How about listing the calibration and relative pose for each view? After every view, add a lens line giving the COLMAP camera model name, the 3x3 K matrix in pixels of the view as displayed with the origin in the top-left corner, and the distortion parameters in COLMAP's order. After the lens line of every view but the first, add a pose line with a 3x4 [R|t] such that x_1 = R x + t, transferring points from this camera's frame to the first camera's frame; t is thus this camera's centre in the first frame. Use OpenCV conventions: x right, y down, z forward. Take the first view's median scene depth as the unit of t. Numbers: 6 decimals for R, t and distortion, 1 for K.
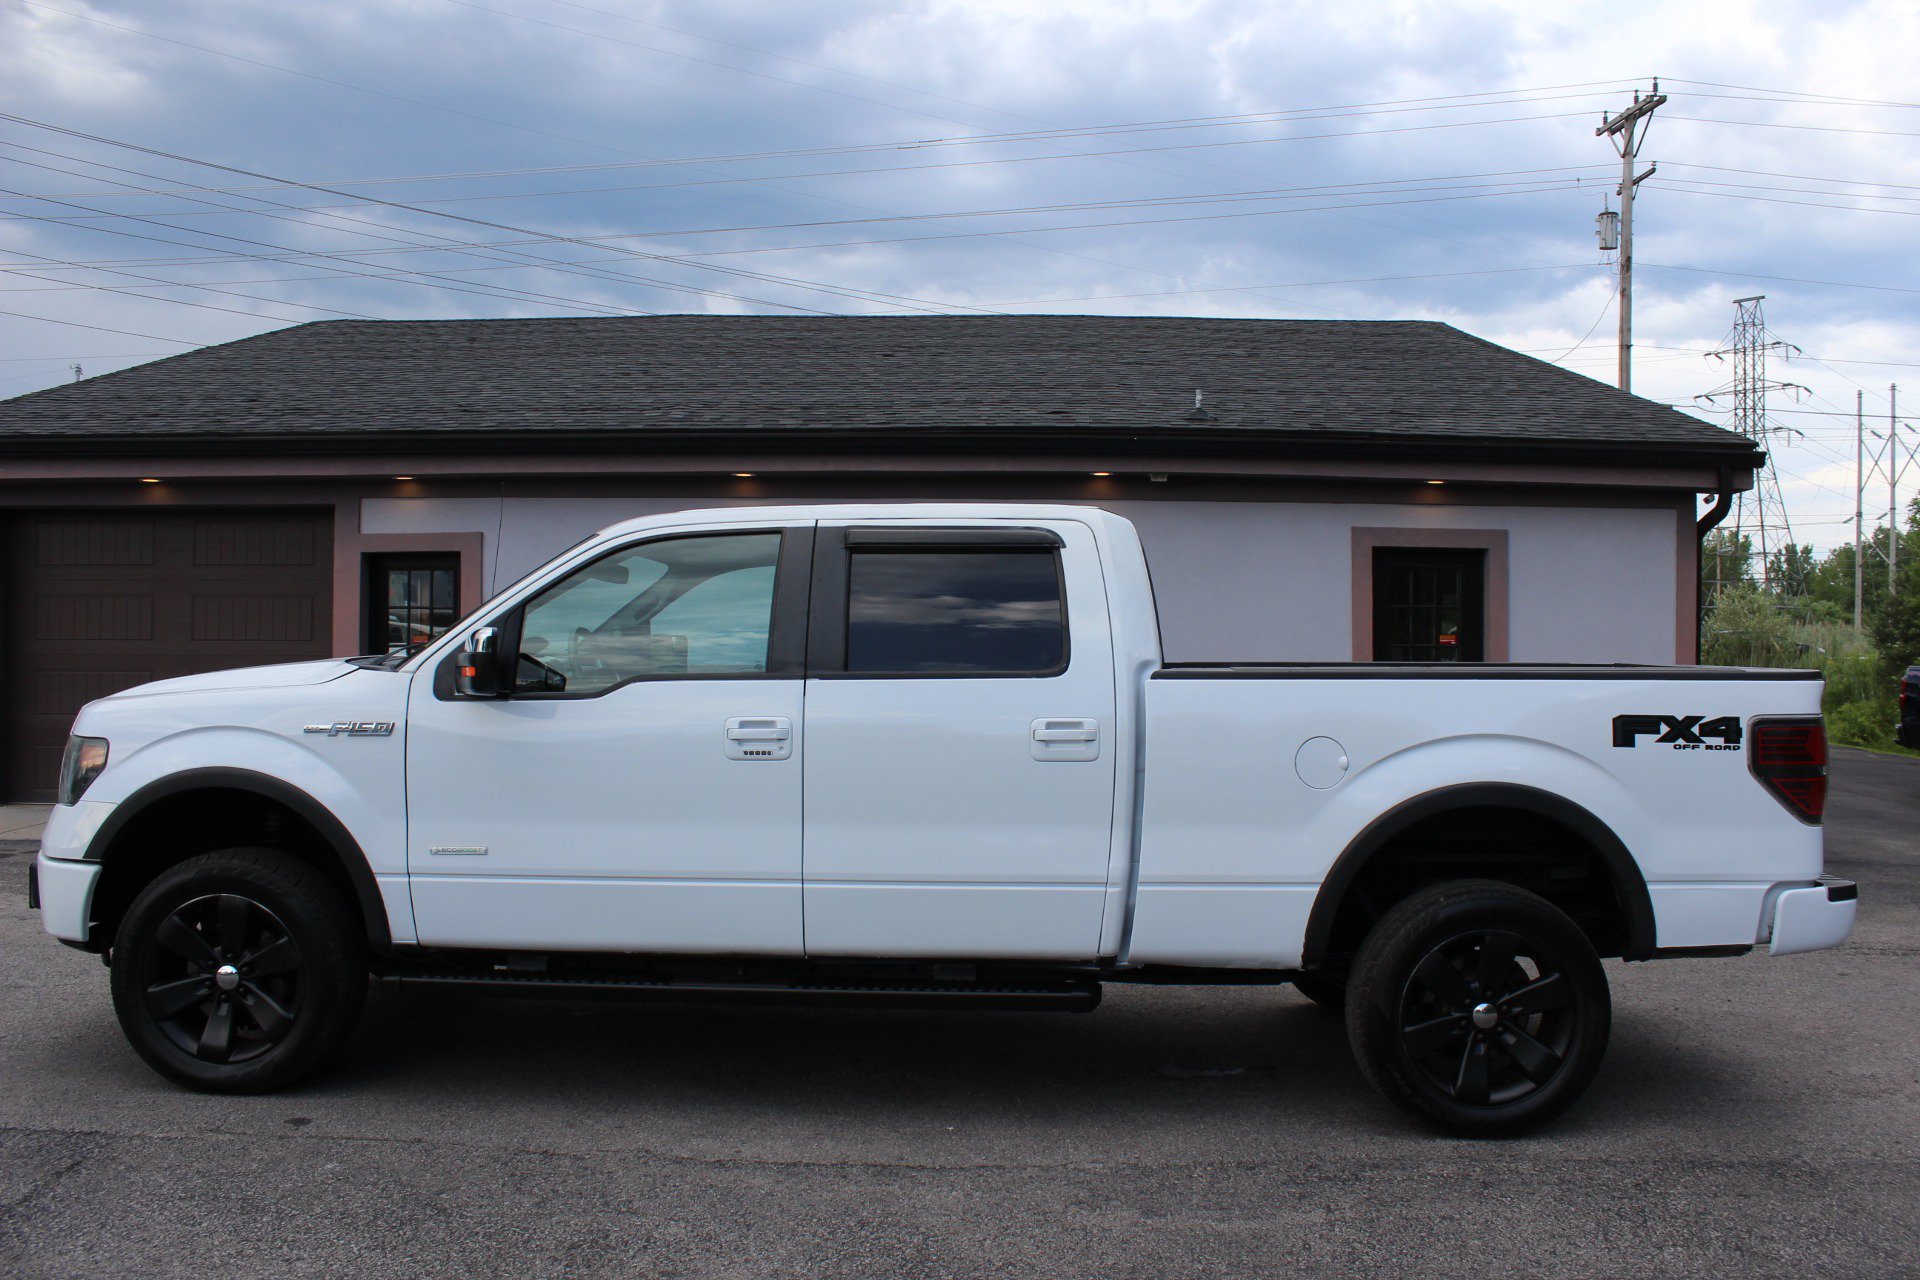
lens RADIAL K [[1609.9, 0, 979.7], [0, 1609.9, 650.6], [0, 0, 1]] dist [-0.166981, 0.154014]
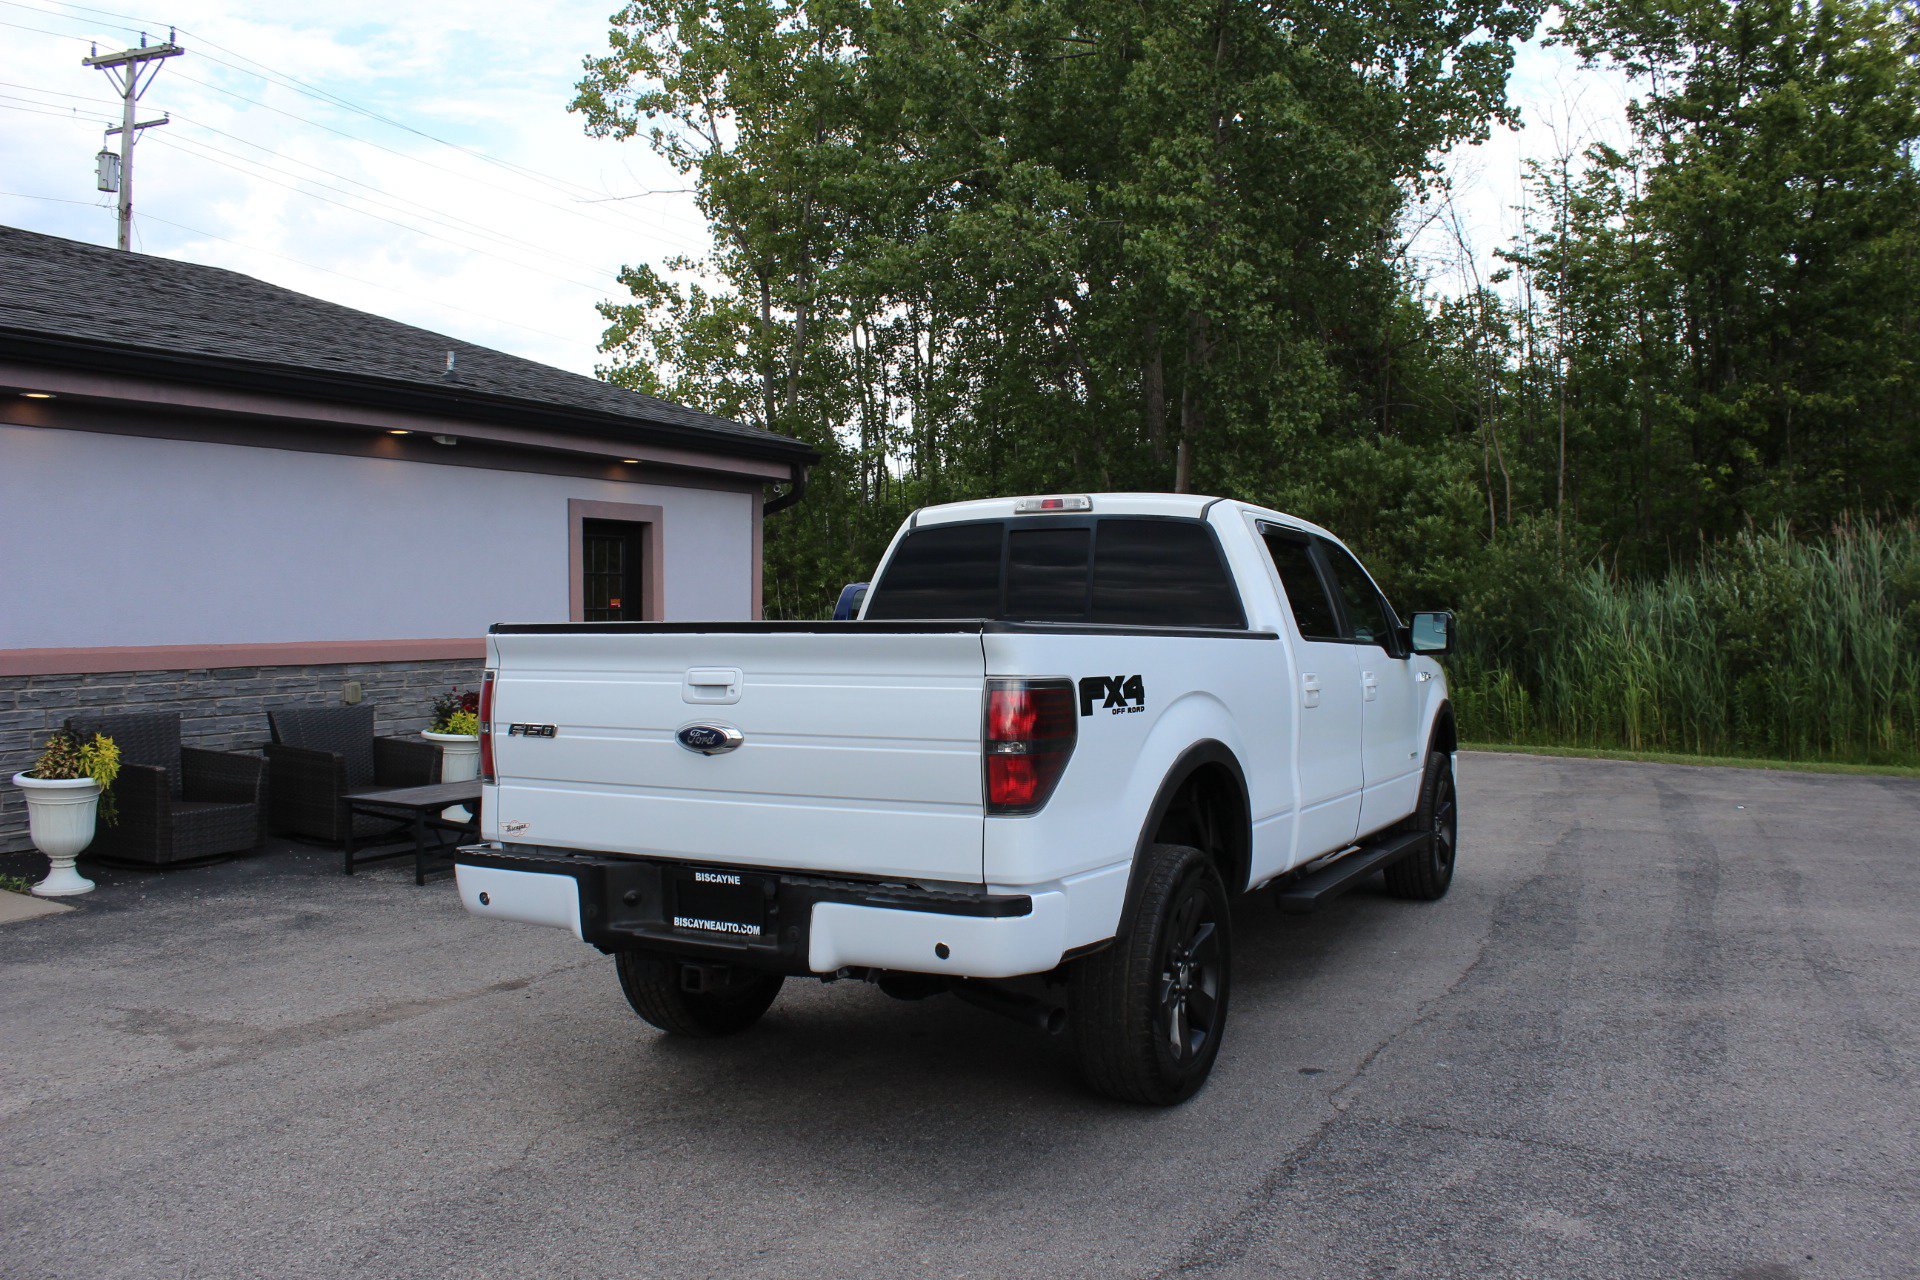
lens RADIAL K [[1602.0, 0, 980.3], [0, 1602.0, 652.5], [0, 0, 1]] dist [-0.166684, 0.153777]
pose [[0.454253, -0.038084, 0.890059, -0.583854], [0.011054, 0.999250, 0.037114, -0.011310], [-0.890804, -0.007020, 0.454333, 0.277304]]
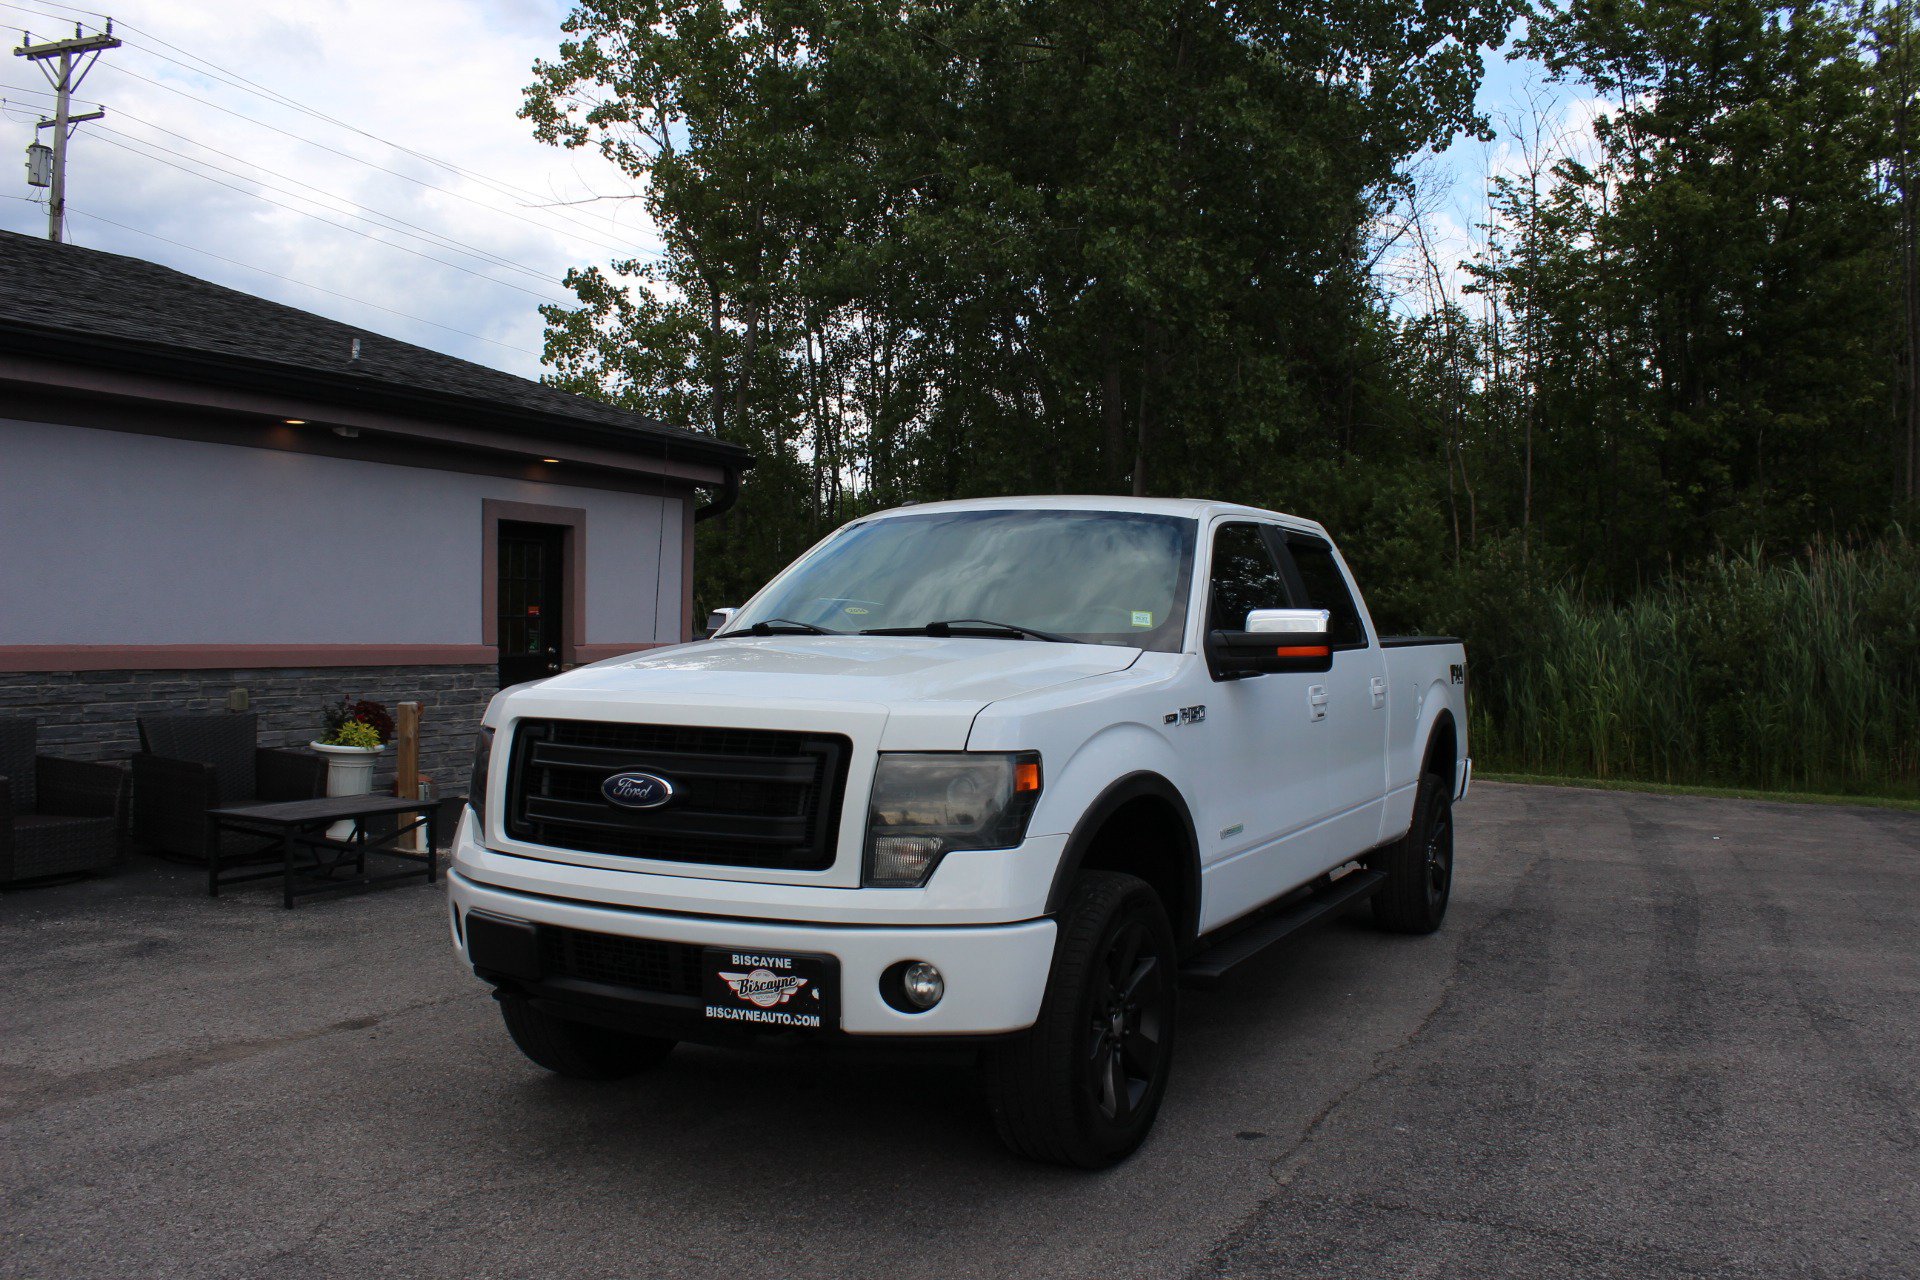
lens RADIAL K [[1609.9, 0, 979.7], [0, 1609.9, 650.6], [0, 0, 1]] dist [-0.166981, 0.154014]
pose [[0.433561, -0.018454, 0.900935, -0.529304], [-0.000943, 0.999780, 0.020932, -0.003239], [-0.901124, -0.009924, 0.433448, 0.287591]]
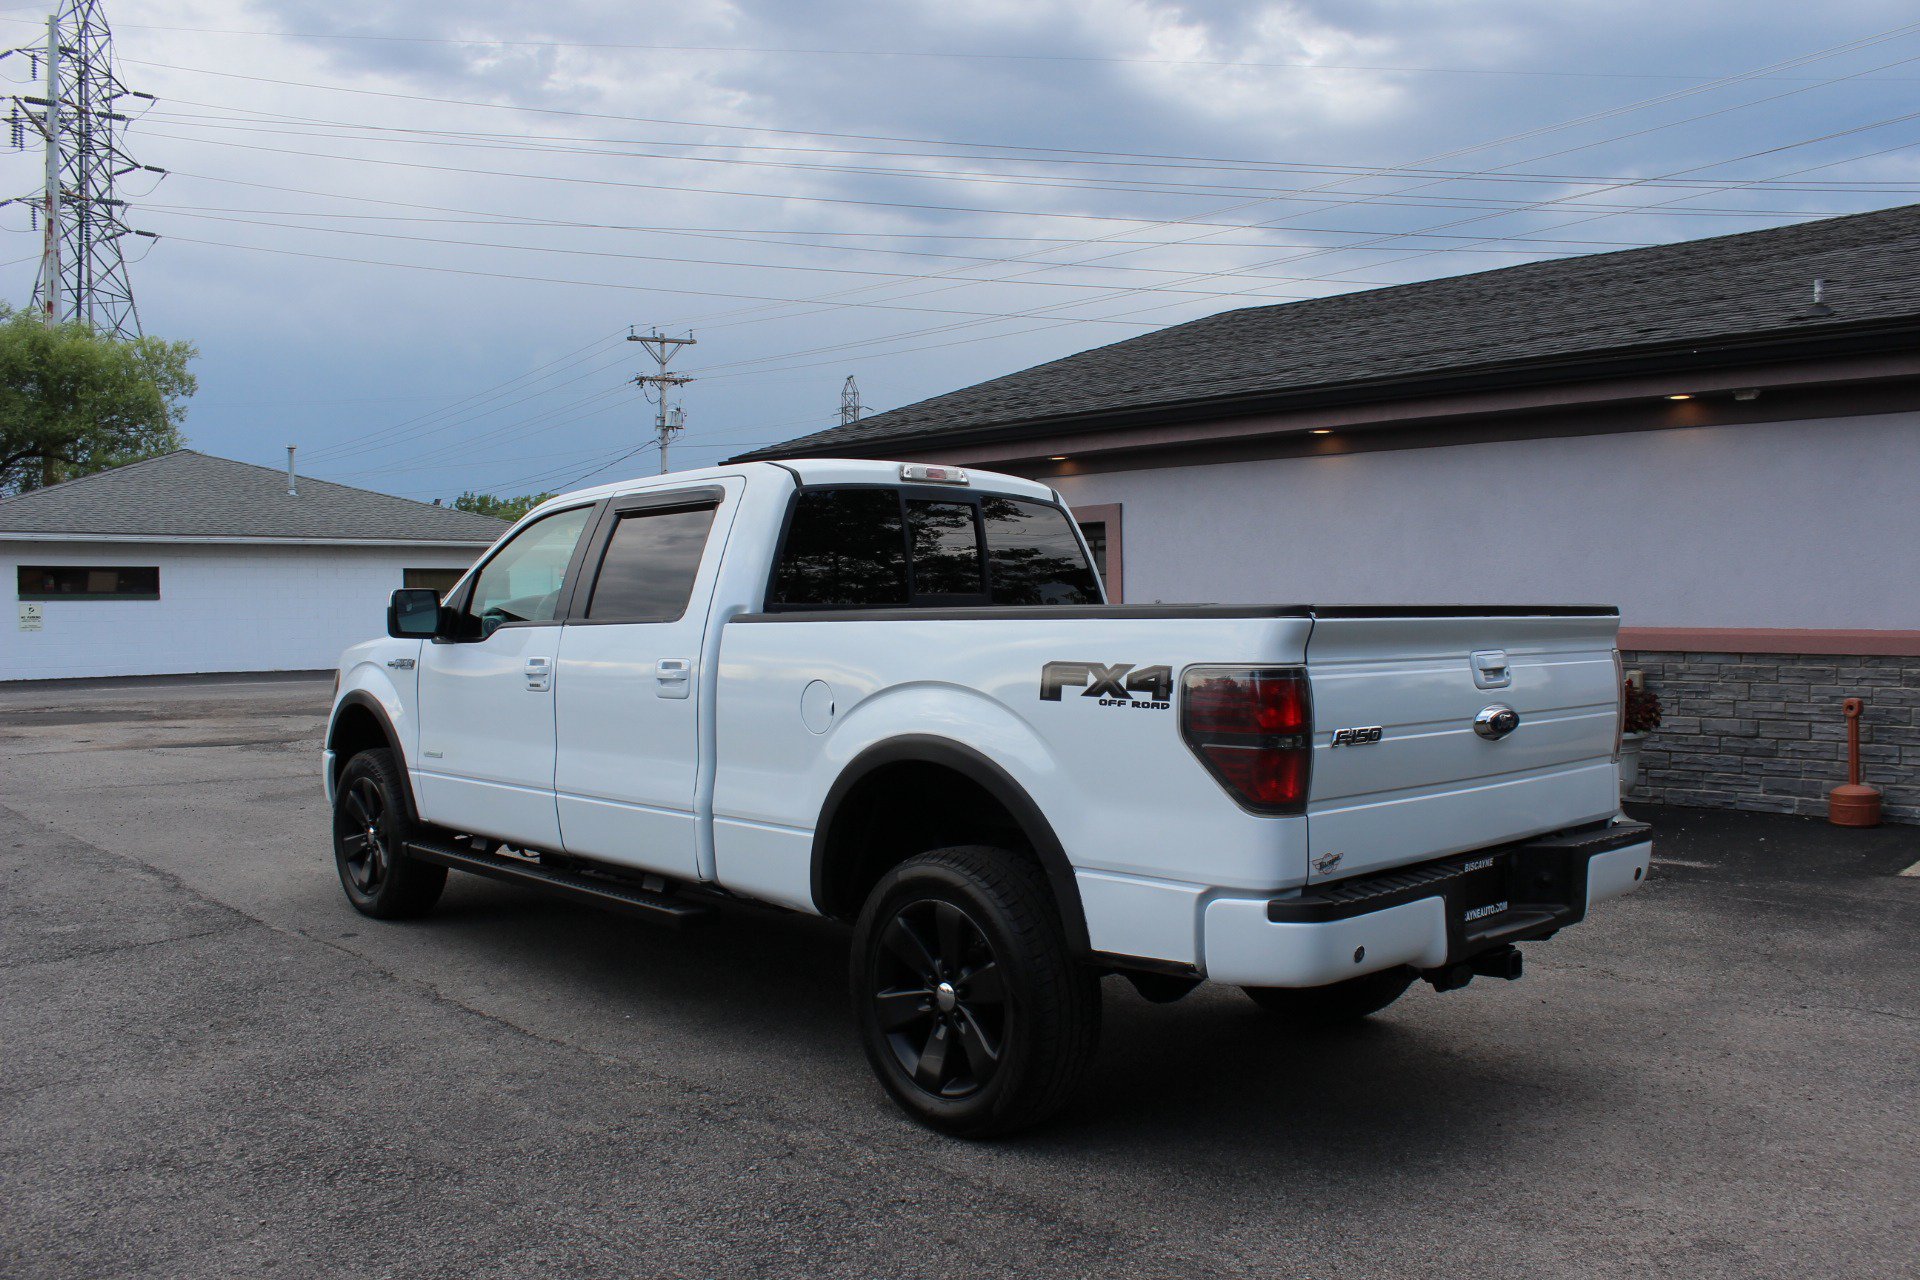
lens RADIAL K [[1615.9, 0, 980.3], [0, 1615.9, 653.0], [0, 0, 1]] dist [-0.164910, 0.149787]
pose [[0.716965, 0.005977, -0.697083, 0.385969], [0.007243, 0.999845, 0.016022, 0.008999], [0.697071, -0.016536, 0.716811, 0.145847]]
